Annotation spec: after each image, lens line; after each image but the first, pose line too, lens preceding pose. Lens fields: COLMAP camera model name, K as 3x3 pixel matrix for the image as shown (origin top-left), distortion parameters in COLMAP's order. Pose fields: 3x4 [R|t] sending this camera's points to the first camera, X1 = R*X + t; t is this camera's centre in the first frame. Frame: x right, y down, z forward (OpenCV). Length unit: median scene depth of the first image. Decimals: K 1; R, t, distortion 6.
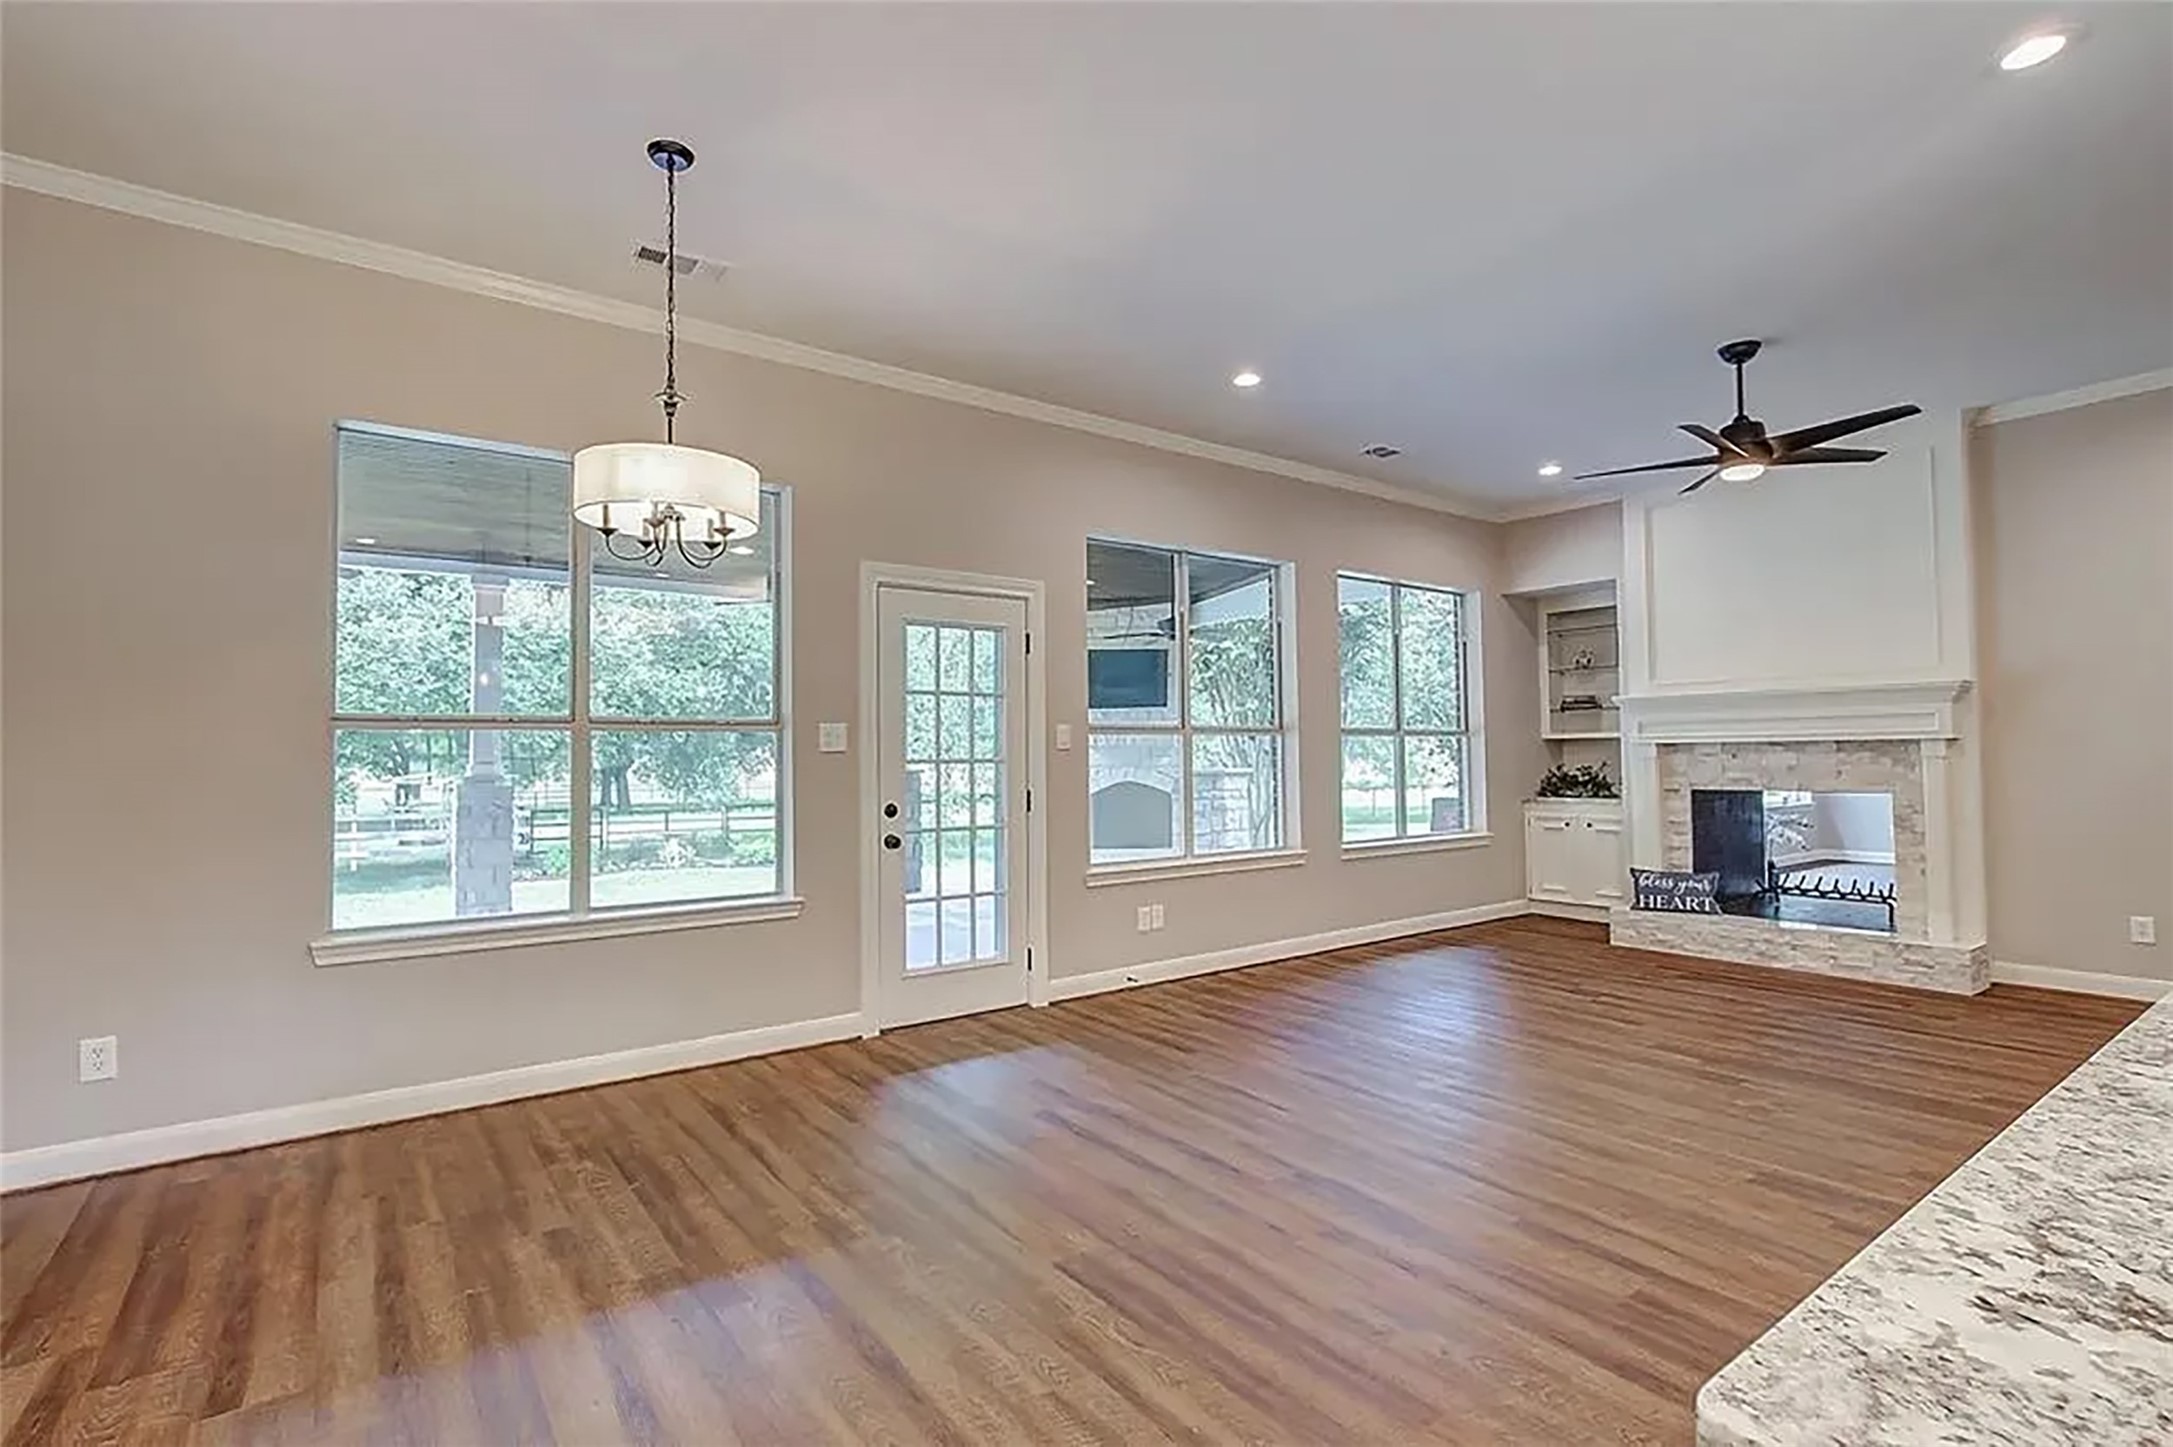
lens RADIAL K [[1022.6, 0, 1095.9], [0, 1022.6, 721.0], [0, 0, 1]] dist [-0.002925, 0.001552]
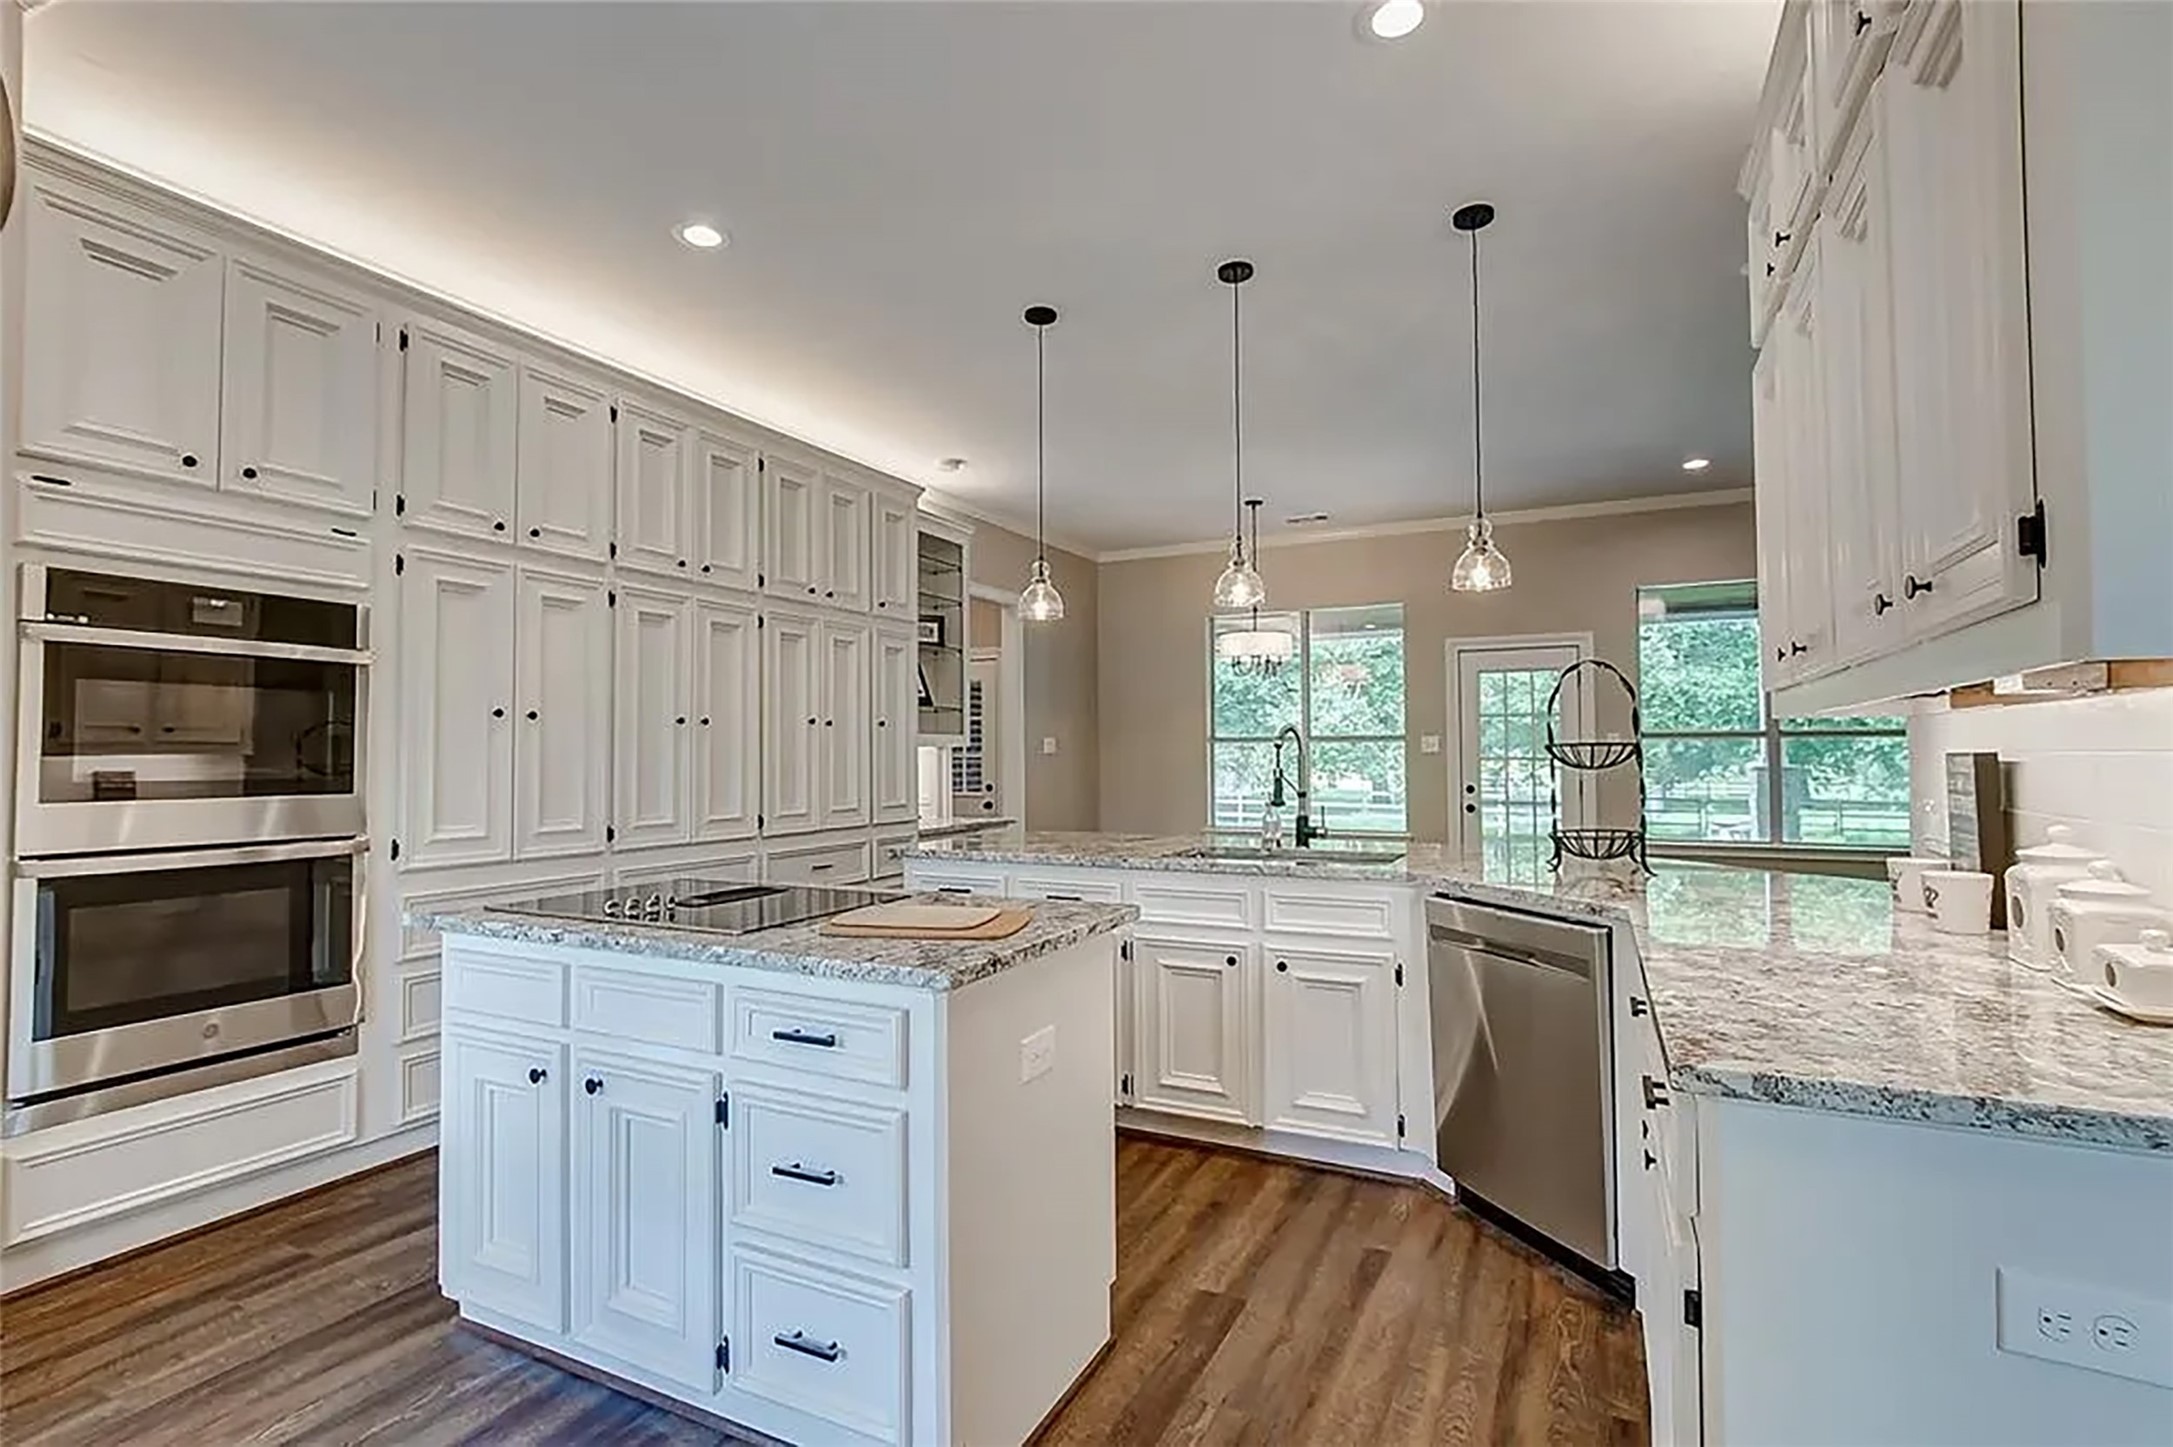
lens RADIAL K [[1014.7, 0, 1096.0], [0, 1014.7, 724.4], [0, 0, 1]] dist [-0.005409, 0.001451]
pose [[0.456844, -0.020789, -0.889304, 0.699378], [0.031342, 0.999482, -0.007264, -0.016059], [0.888994, -0.024554, 0.457259, -0.193687]]
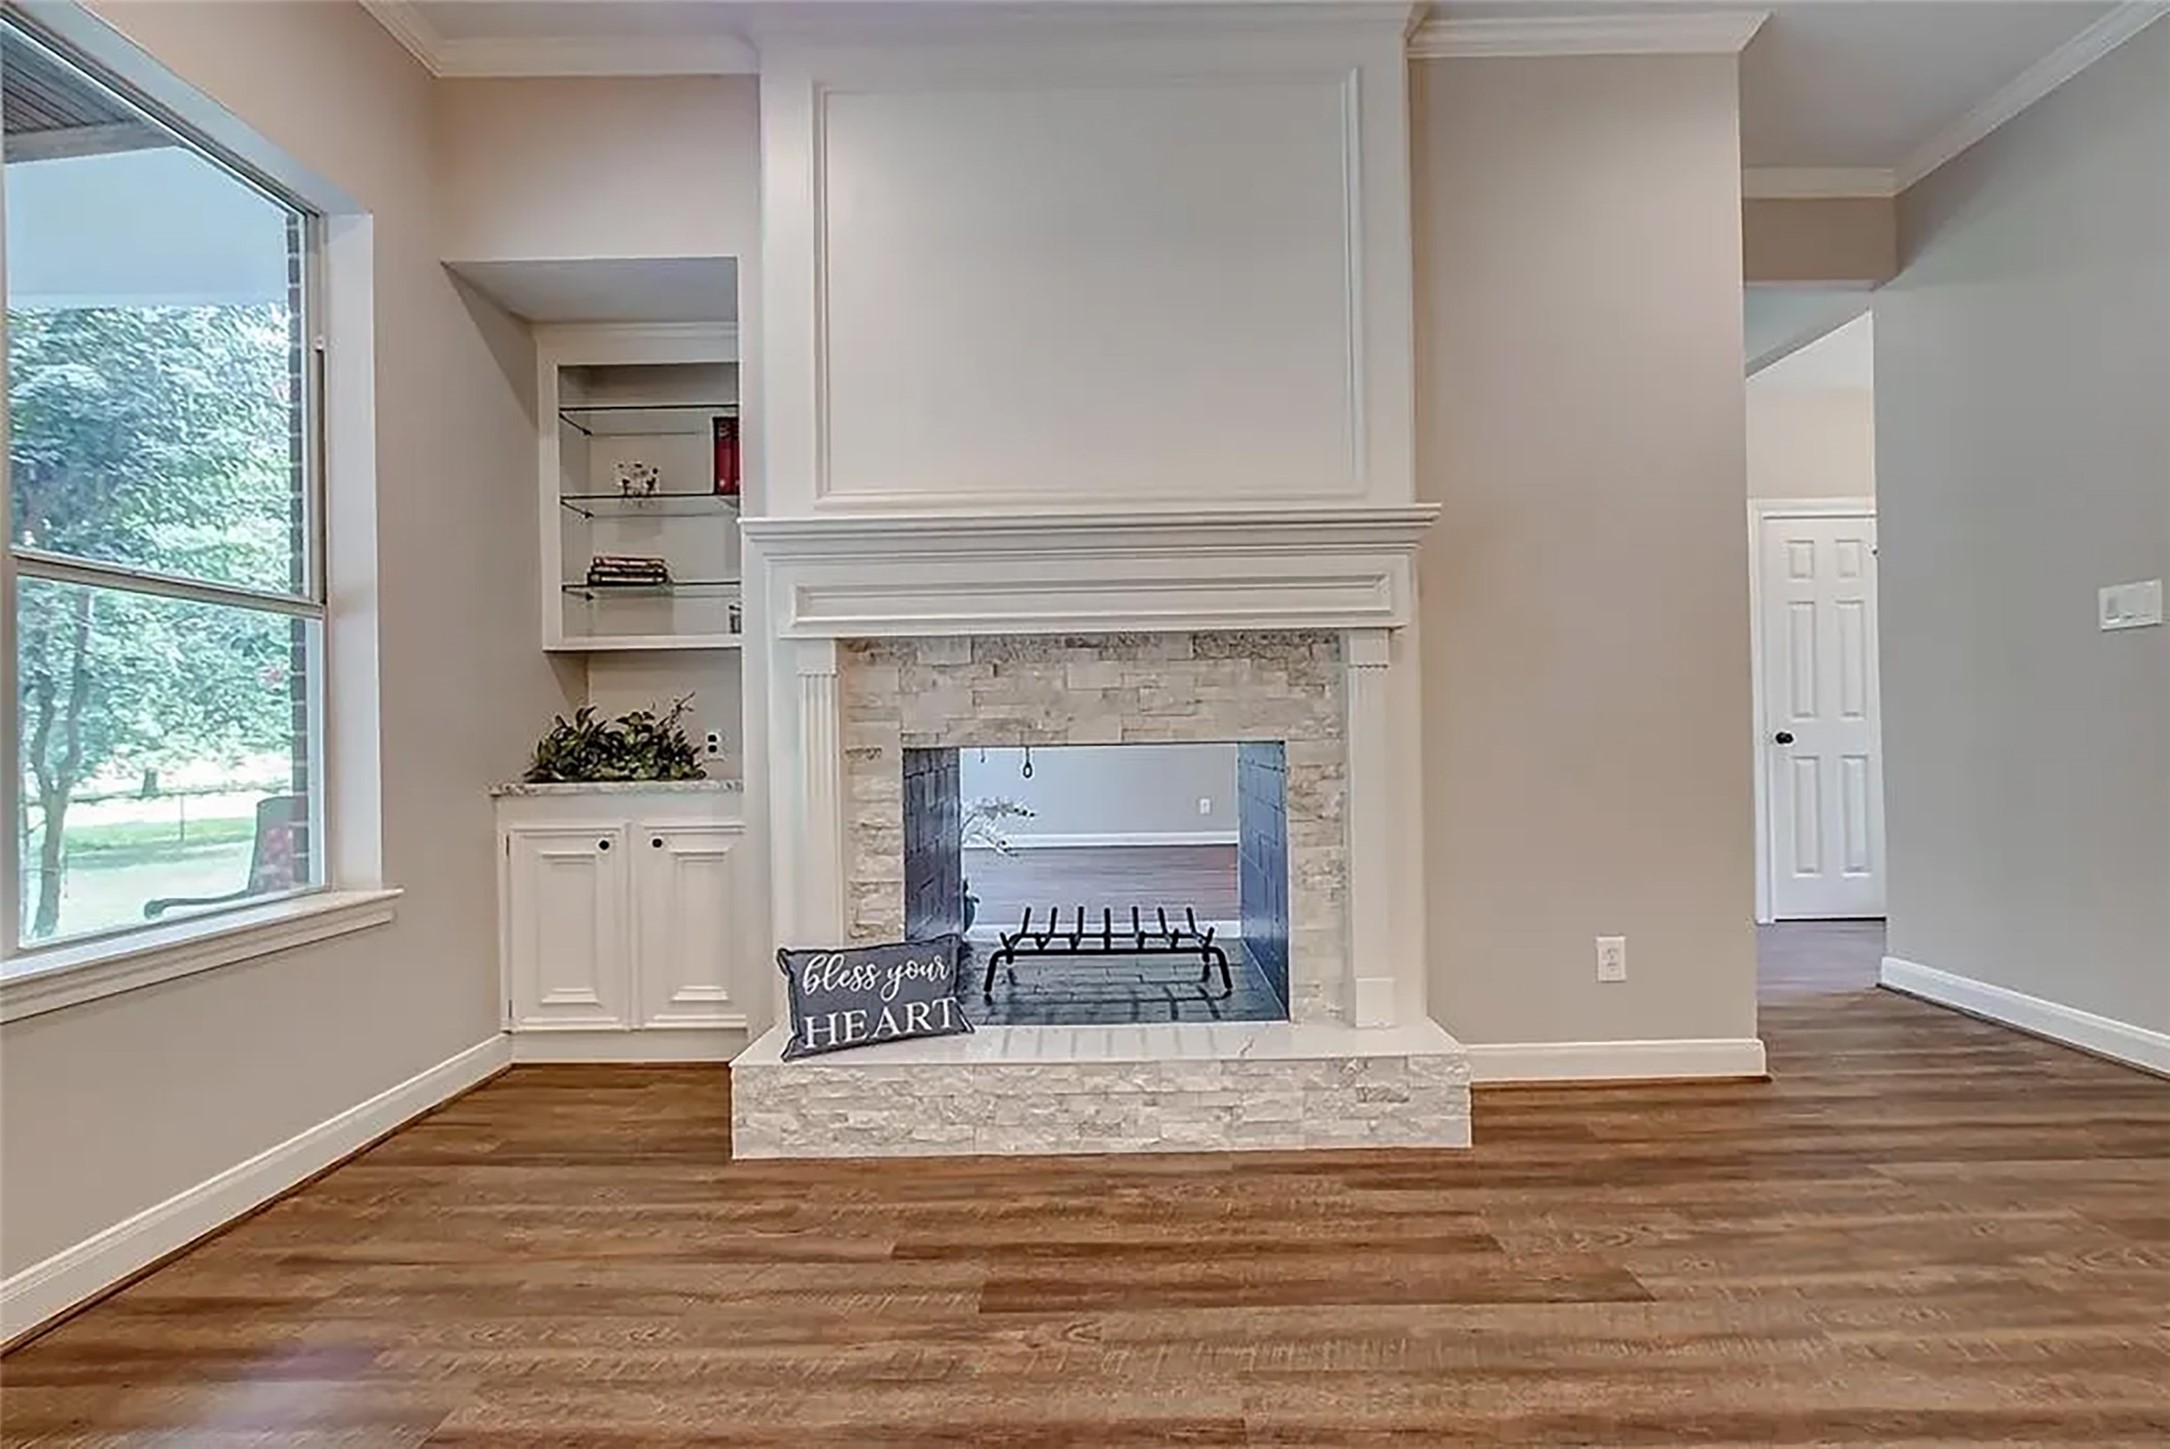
lens RADIAL K [[1021.2, 0, 1094.4], [0, 1021.2, 722.0], [0, 0, 1]] dist [-0.002925, 0.001552]
pose [[0.601856, 0.006365, 0.798579, 0.285590], [-0.014480, 0.999891, 0.002943, 0.053585], [-0.798473, -0.013335, 0.601882, 0.679135]]
